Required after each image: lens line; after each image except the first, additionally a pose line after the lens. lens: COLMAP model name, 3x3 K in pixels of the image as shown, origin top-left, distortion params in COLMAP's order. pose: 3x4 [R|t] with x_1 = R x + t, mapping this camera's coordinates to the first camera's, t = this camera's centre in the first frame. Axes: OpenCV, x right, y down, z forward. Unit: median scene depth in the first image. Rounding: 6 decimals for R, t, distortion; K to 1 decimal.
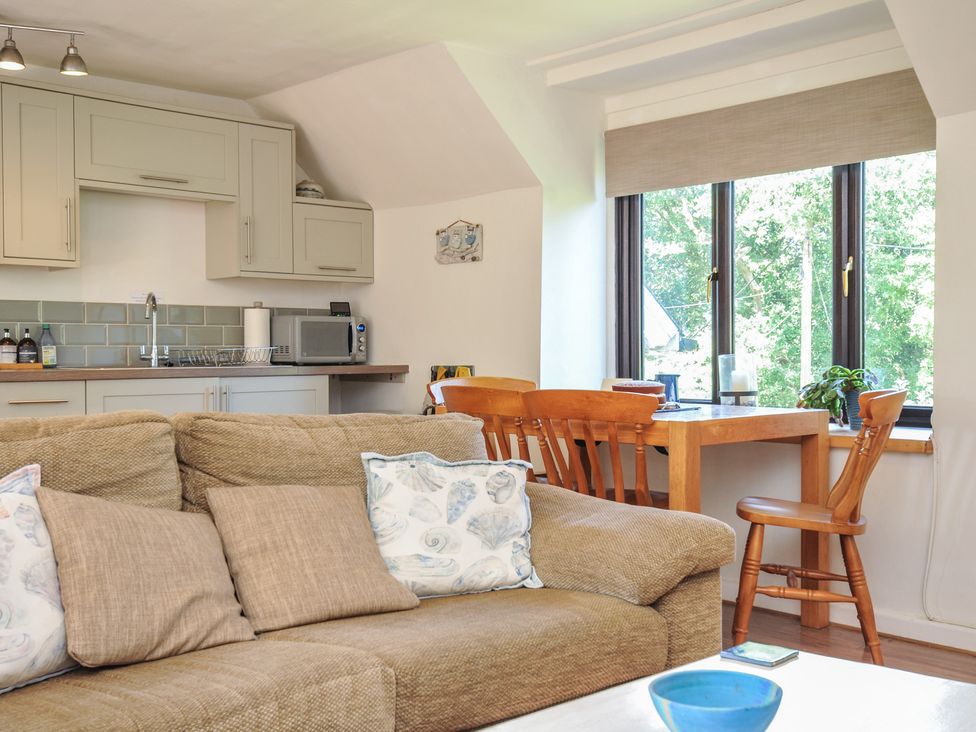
lens RADIAL K [[1128.4, 0, 494.5], [0, 1128.4, 370.8], [0, 0, 1]] dist [0.034267, 0.000000]
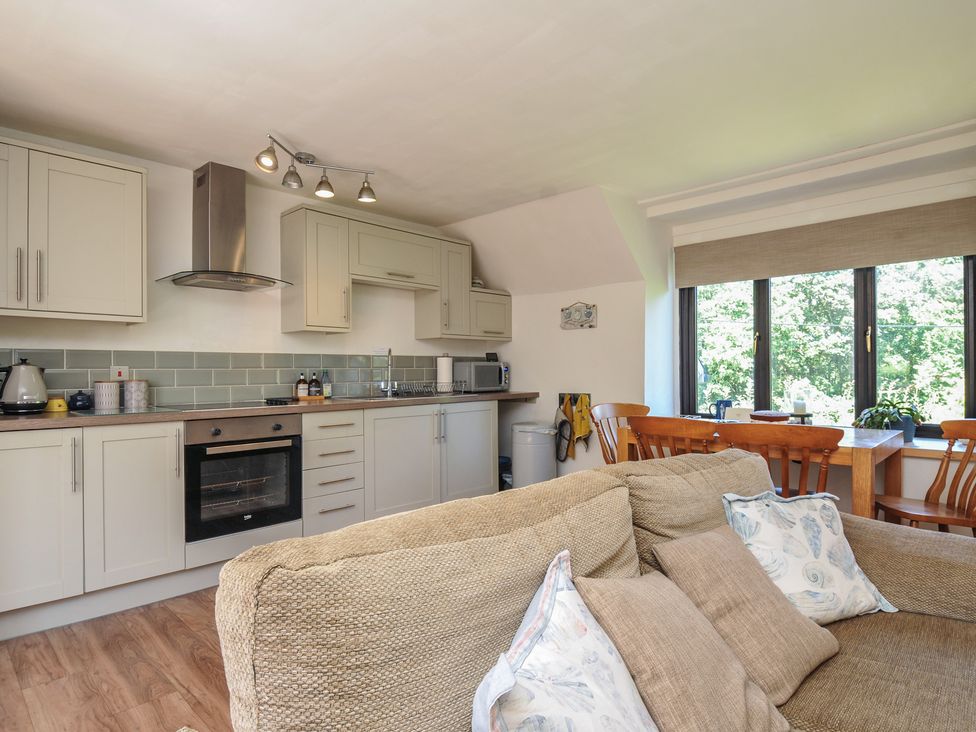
lens RADIAL K [[554.4, 0, 486.4], [0, 554.4, 373.1], [0, 0, 1]] dist [-0.004680, -0.004453]
pose [[0.998203, -0.003693, 0.059805, -0.219225], [0.004370, 0.999928, -0.011192, -0.026549], [-0.059759, 0.011433, 0.998147, 0.239832]]
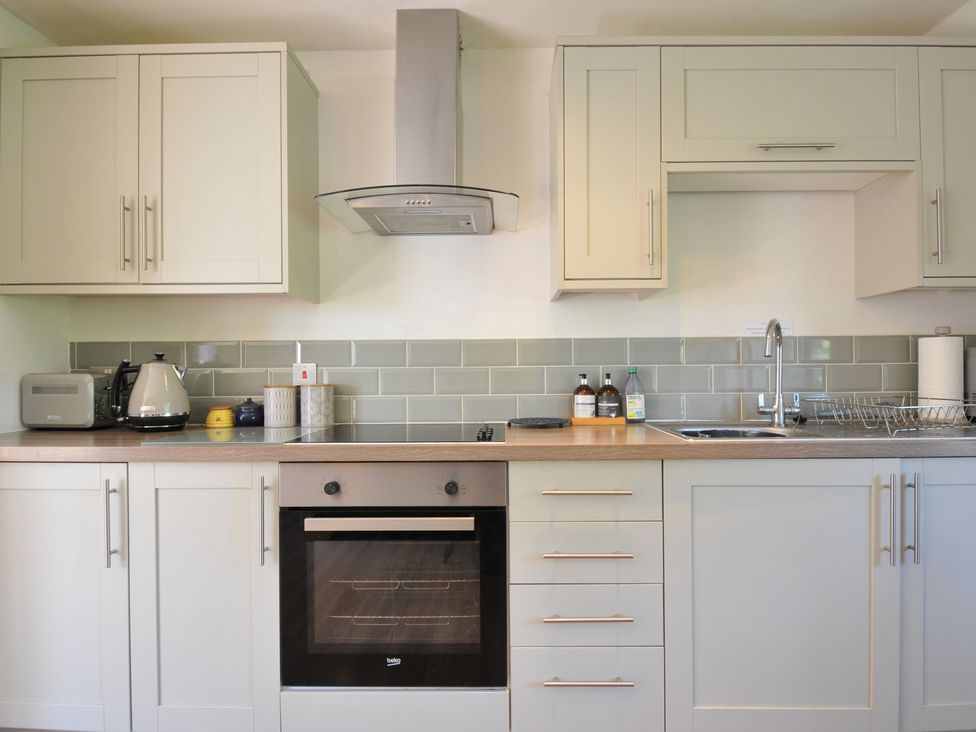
lens RADIAL K [[570.7, 0, 490.5], [0, 570.7, 373.0], [0, 0, 1]] dist [-0.001088, -0.007450]
pose [[0.730596, -0.000518, -0.682810, -0.193267], [-0.005300, 0.999965, -0.006430, -0.033229], [0.682790, 0.008316, 0.730568, 0.631353]]
